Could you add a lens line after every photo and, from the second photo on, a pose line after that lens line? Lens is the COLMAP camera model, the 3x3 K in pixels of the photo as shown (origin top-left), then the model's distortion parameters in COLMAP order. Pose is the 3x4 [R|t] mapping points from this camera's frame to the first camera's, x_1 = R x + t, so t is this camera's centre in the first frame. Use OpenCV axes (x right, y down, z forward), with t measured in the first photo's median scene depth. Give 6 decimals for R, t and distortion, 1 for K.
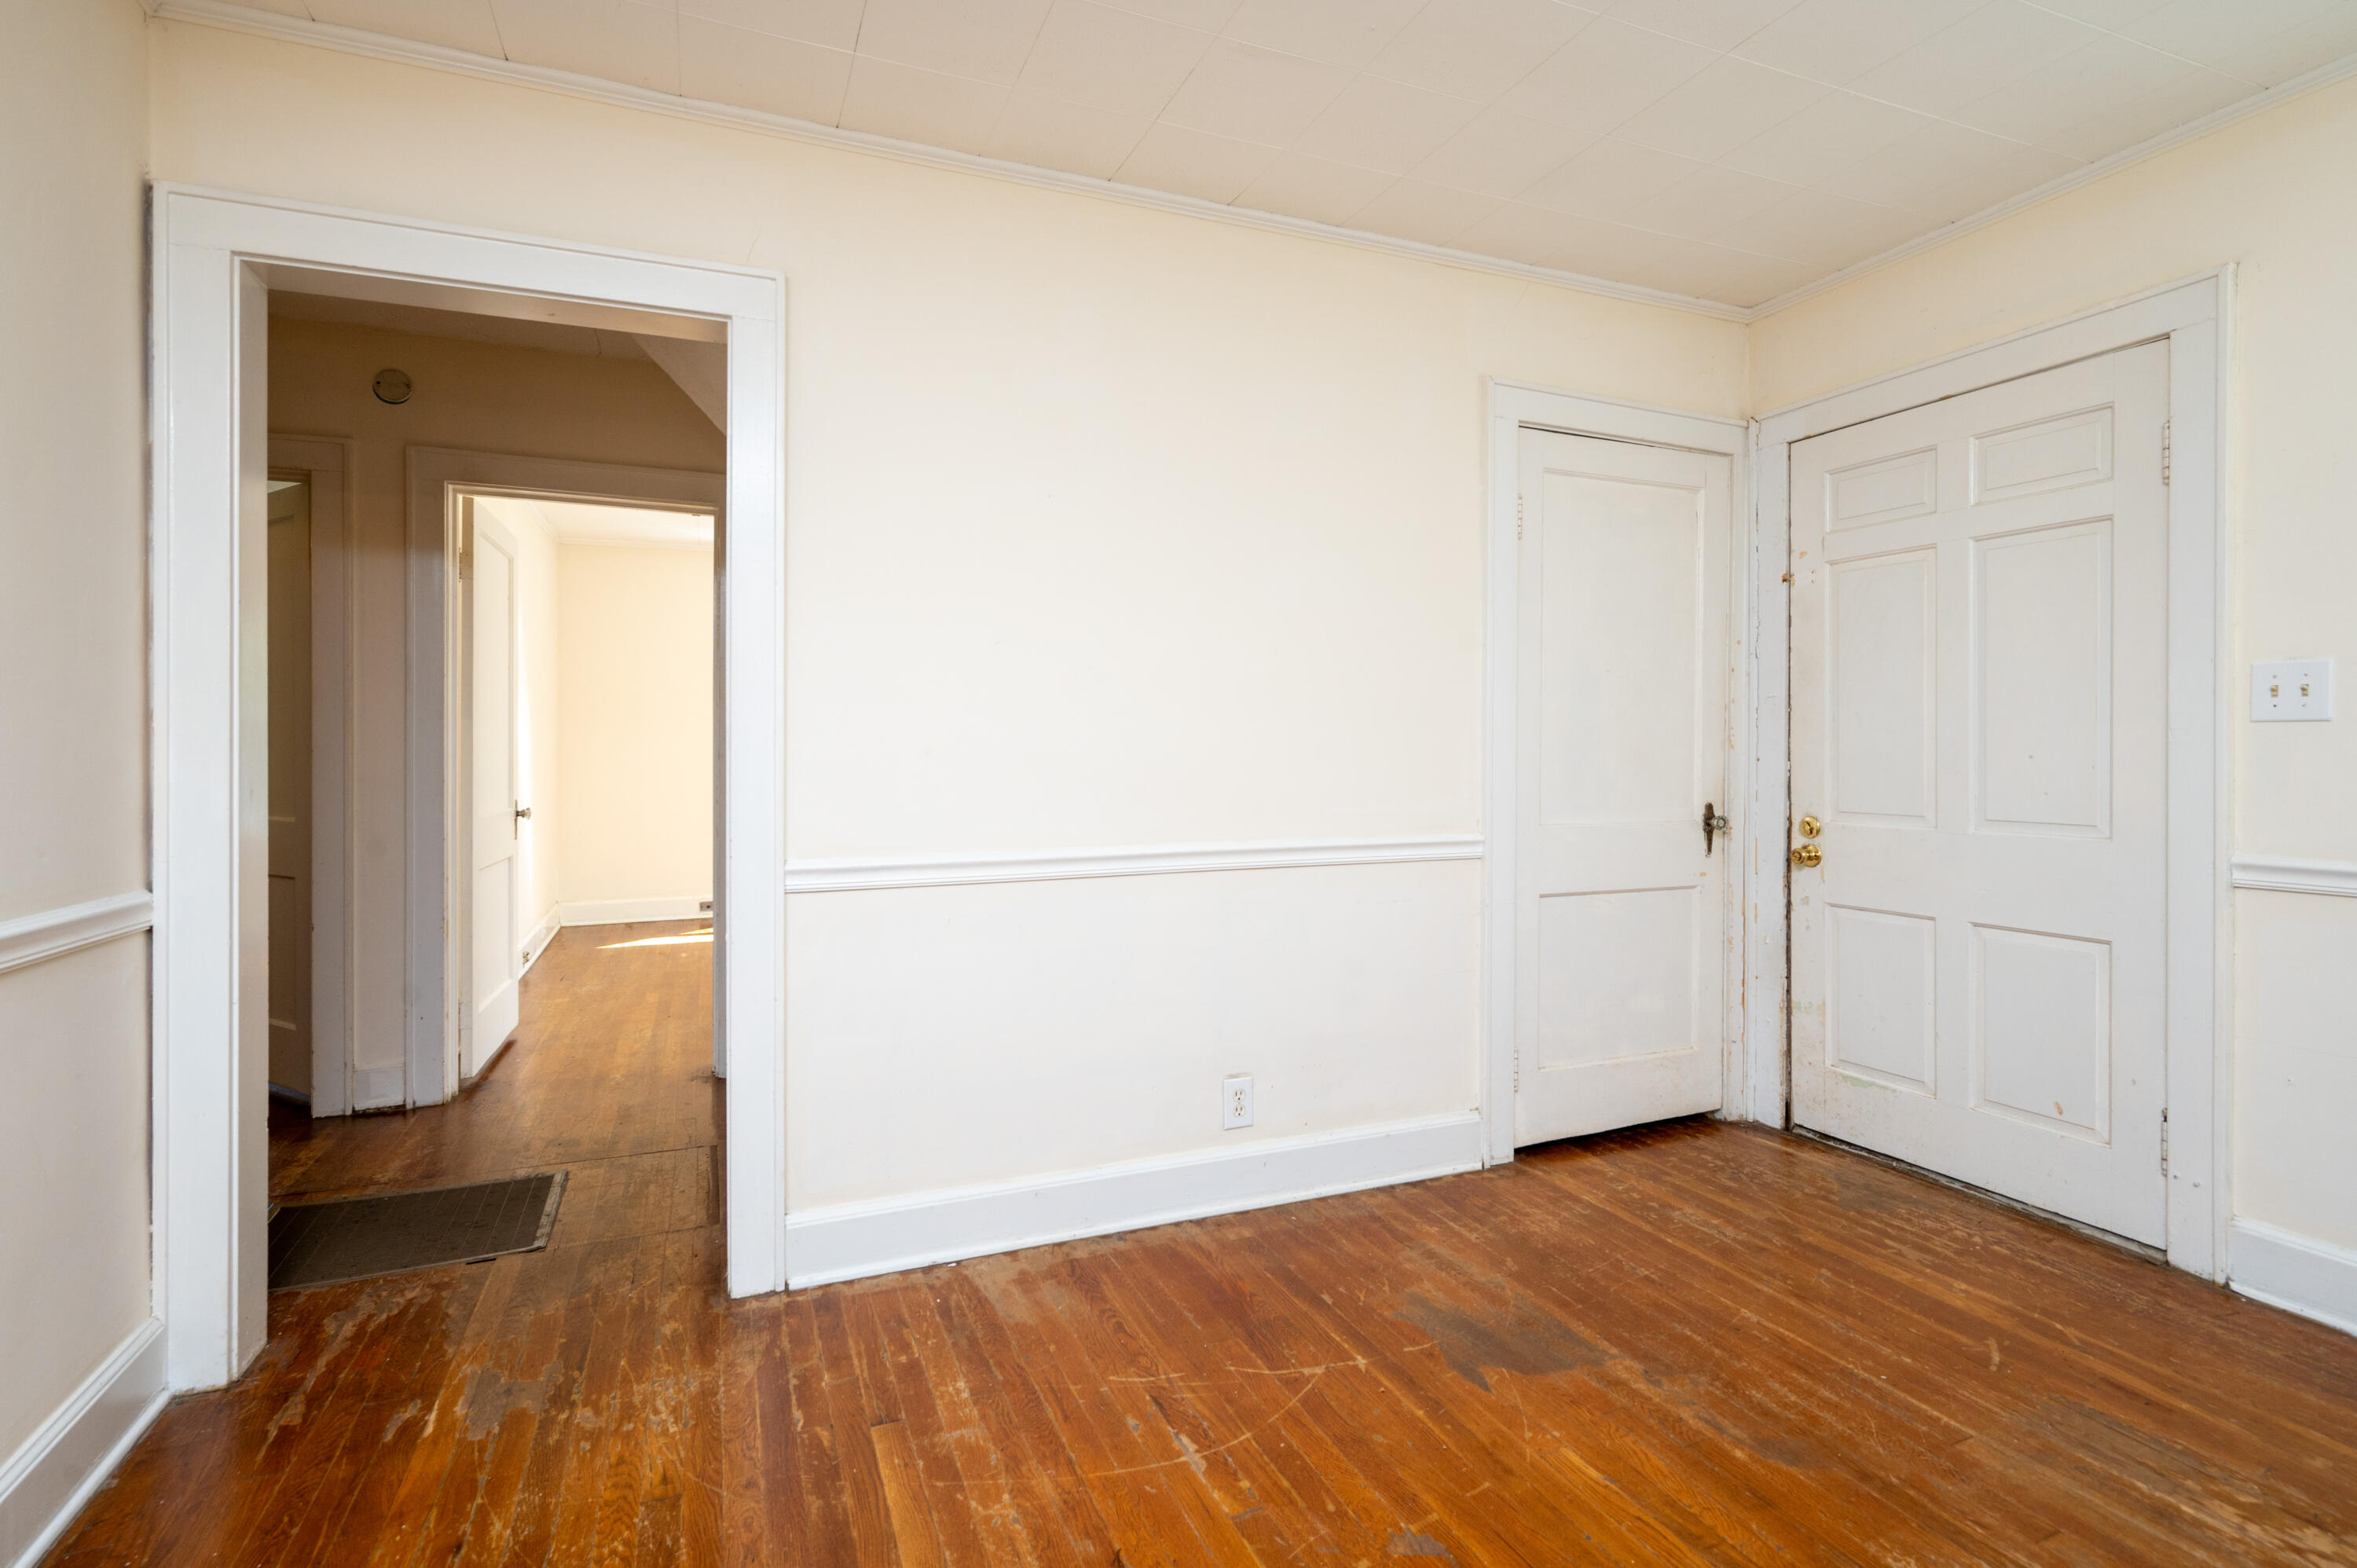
lens RADIAL K [[1109.8, 0, 1188.5], [0, 1109.8, 742.2], [0, 0, 1]] dist [0.003789, 0.002222]
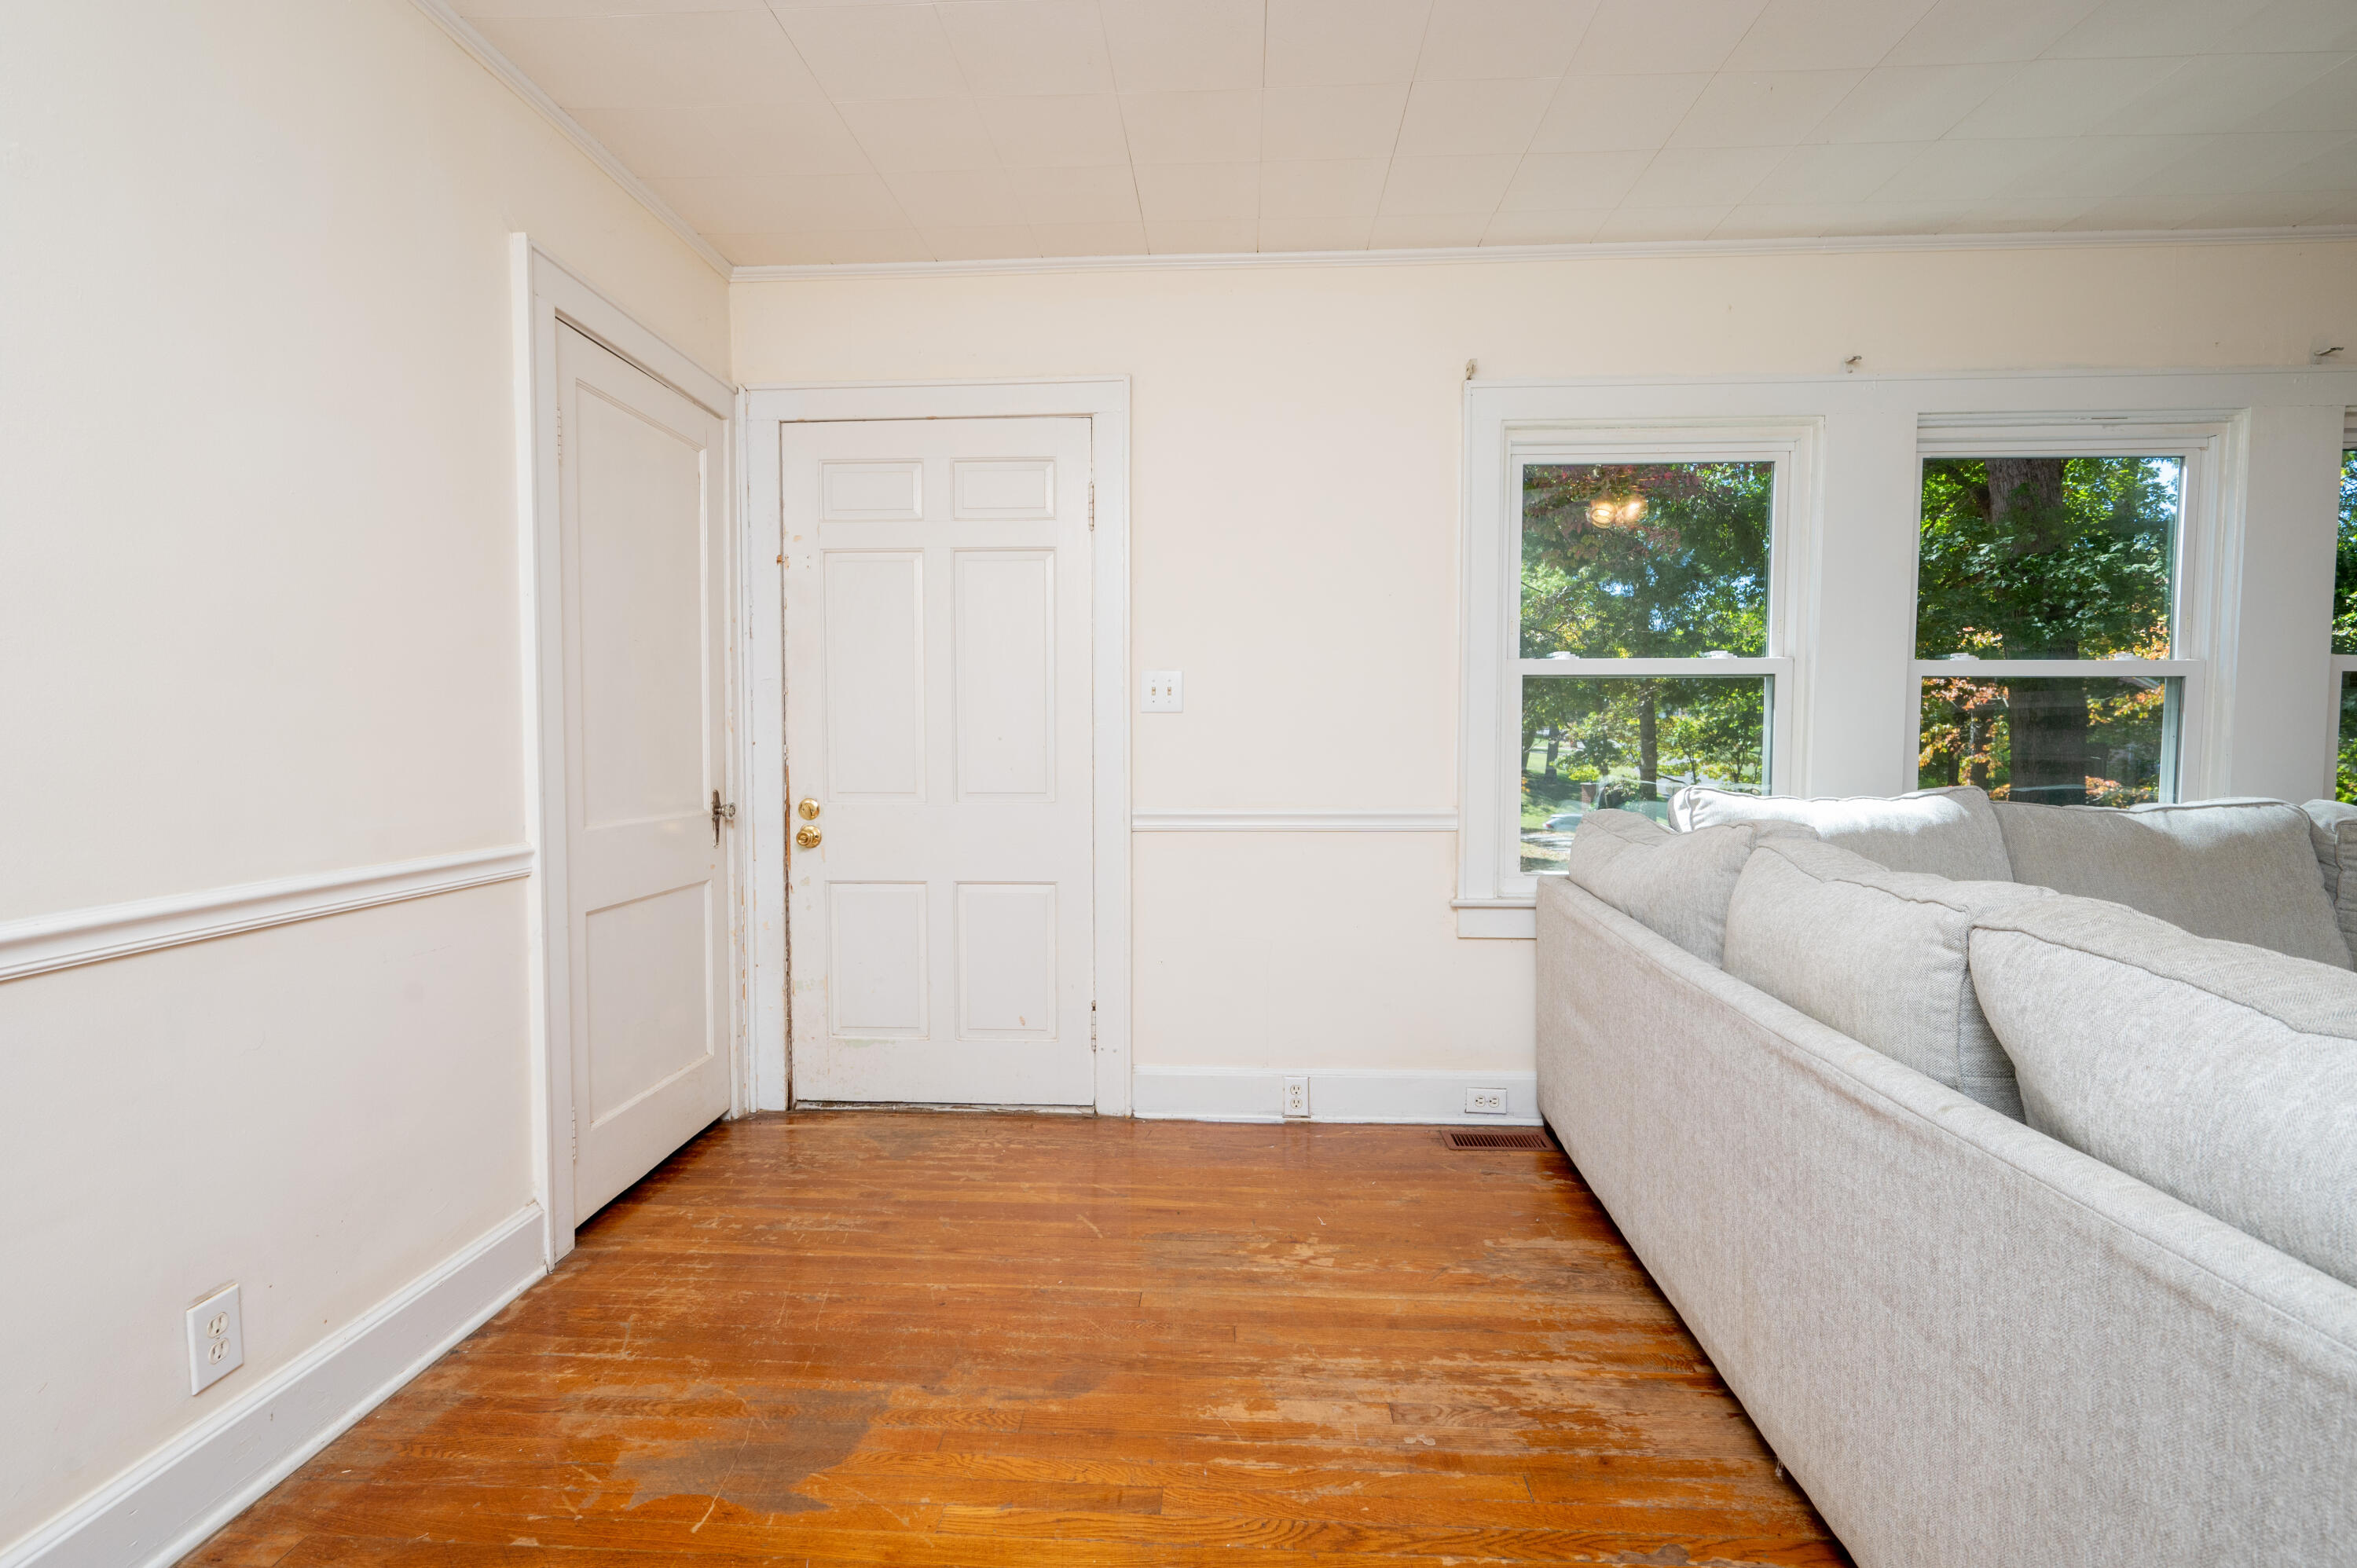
lens RADIAL K [[1109.8, 0, 1158.4], [0, 1109.8, 780.1], [0, 0, 1]] dist [0.003789, 0.002222]
pose [[0.453028, -0.035696, 0.890781, -0.262487], [-0.004688, 0.999089, 0.042421, 0.006687], [-0.891484, -0.023394, 0.452448, 0.329469]]
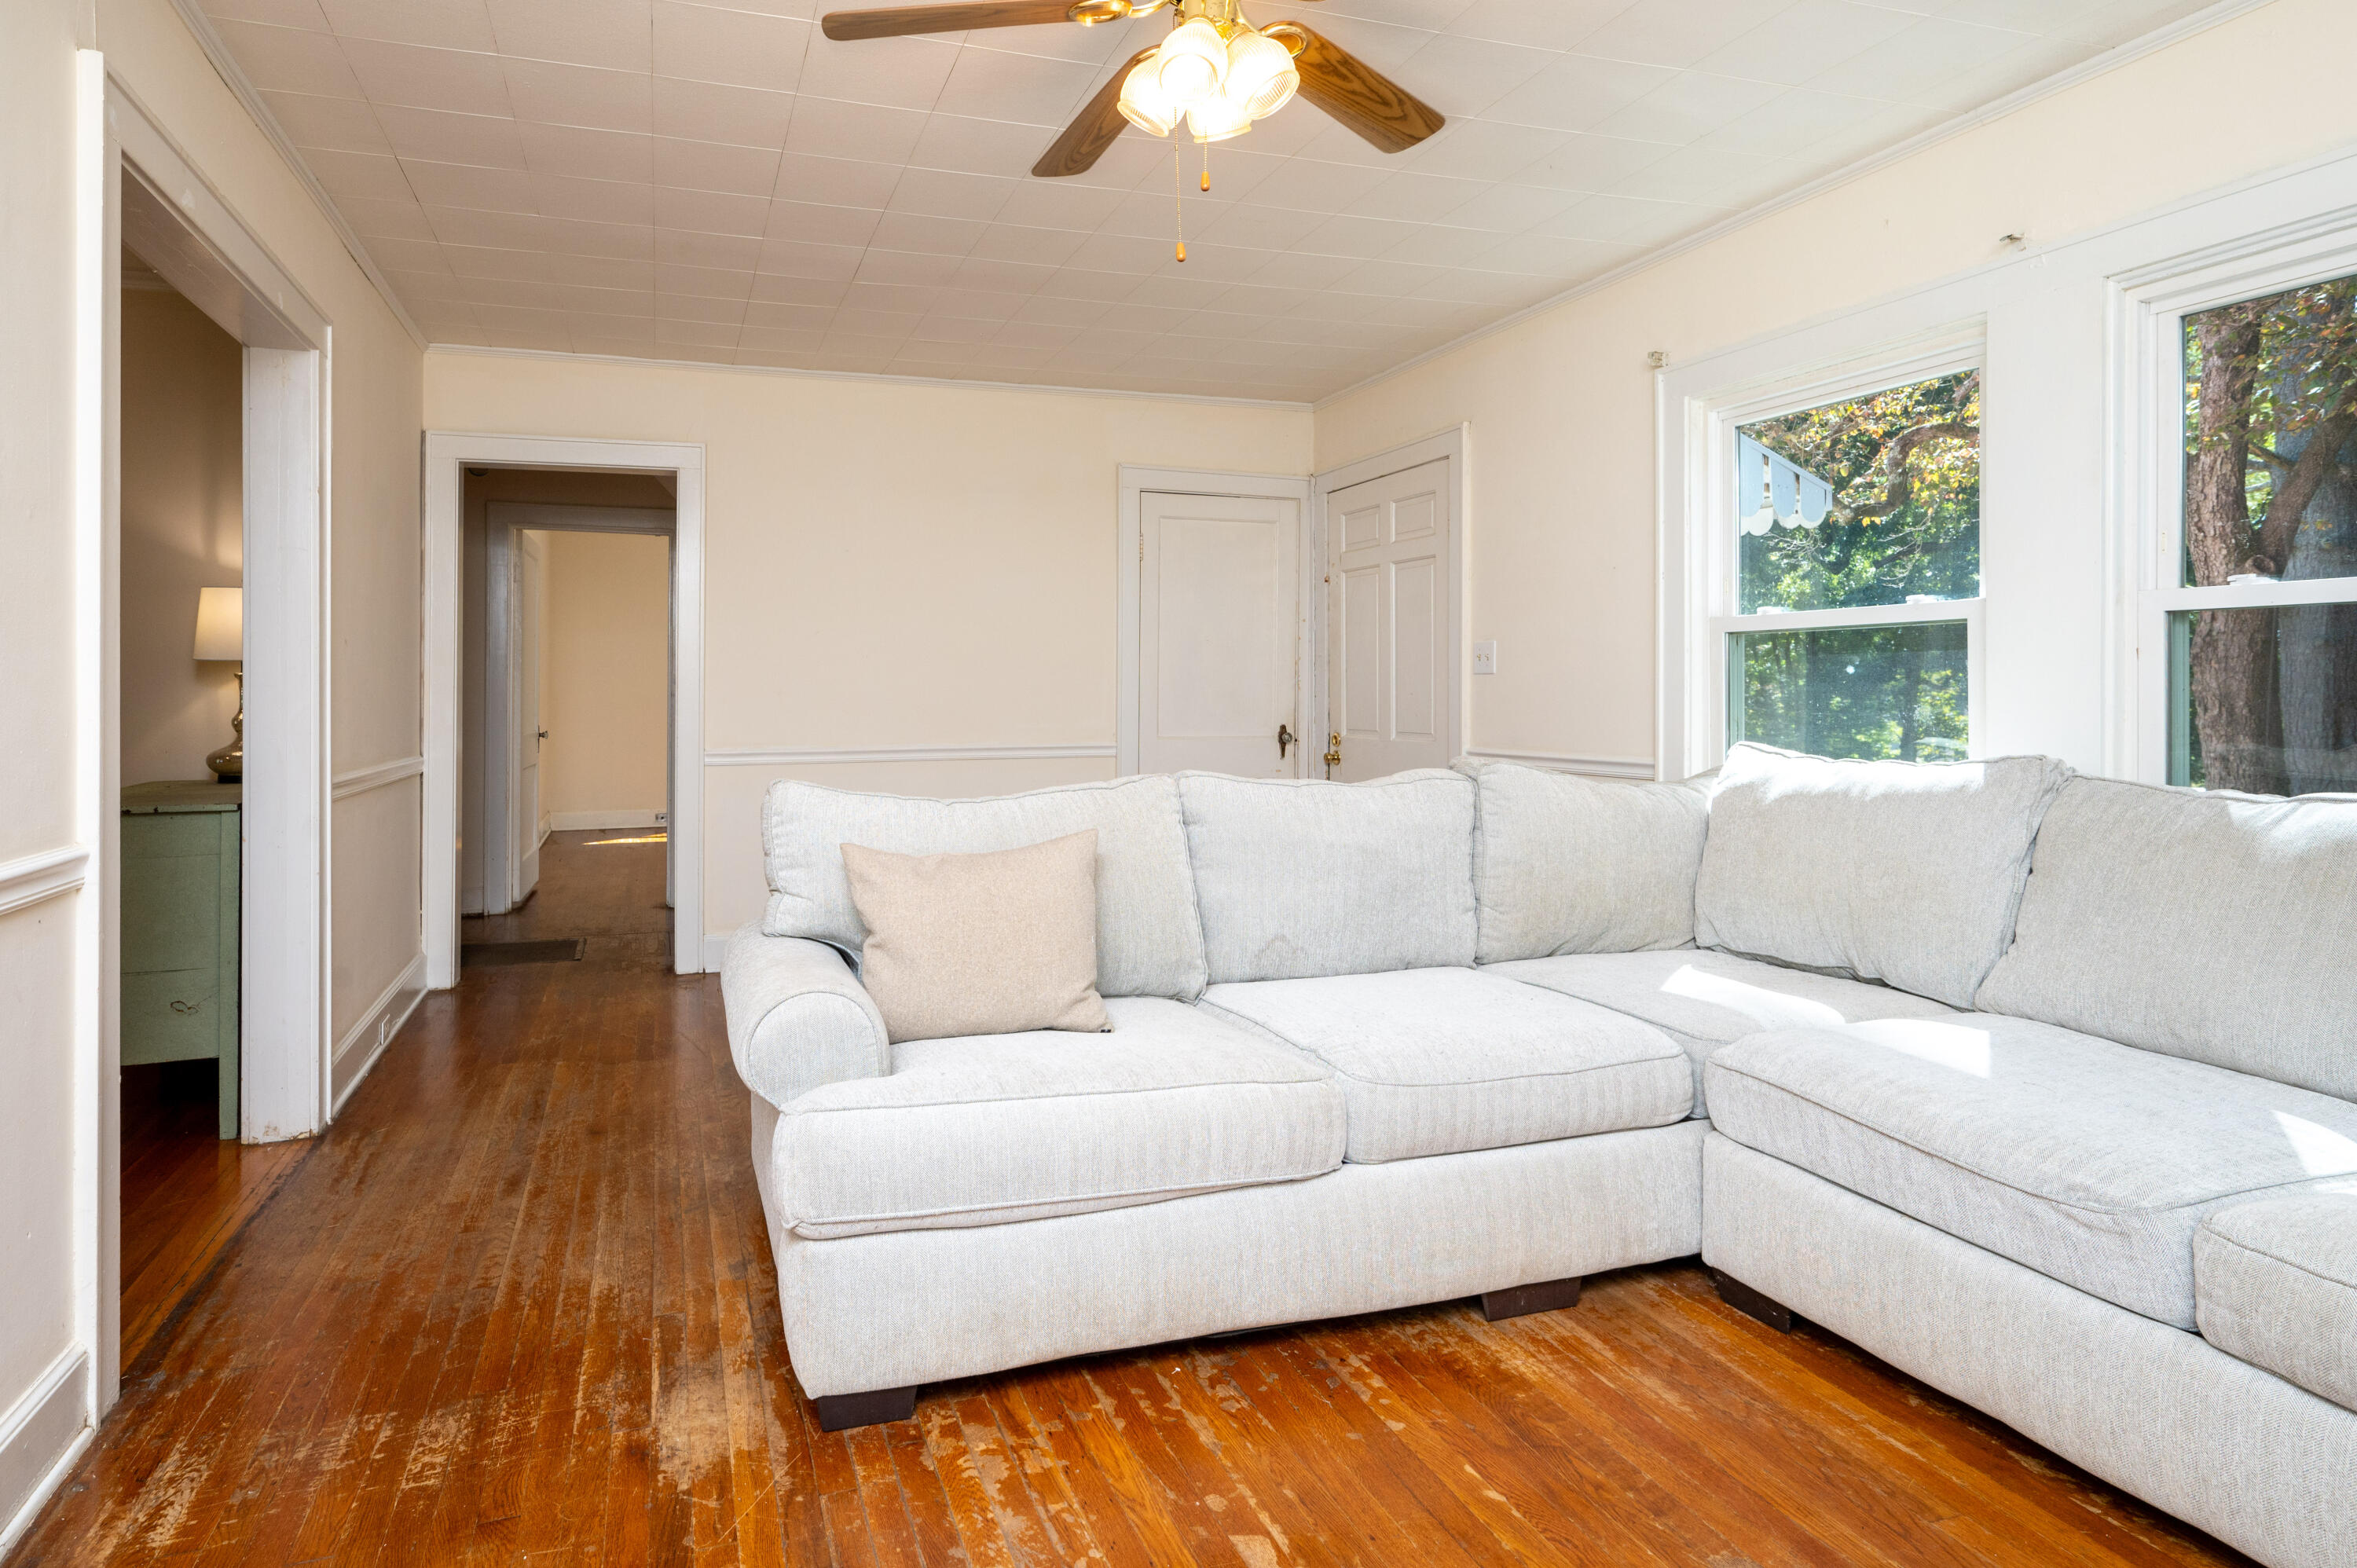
lens RADIAL K [[1187.5, 0, 993.2], [0, 1187.5, 652.8], [0, 0, 1]] dist [0.013730, 0.000569]
pose [[0.990931, -0.006007, -0.134236, 0.396435], [0.002398, 0.999632, -0.027031, -0.002244], [0.134349, 0.026464, 0.990581, -0.942803]]
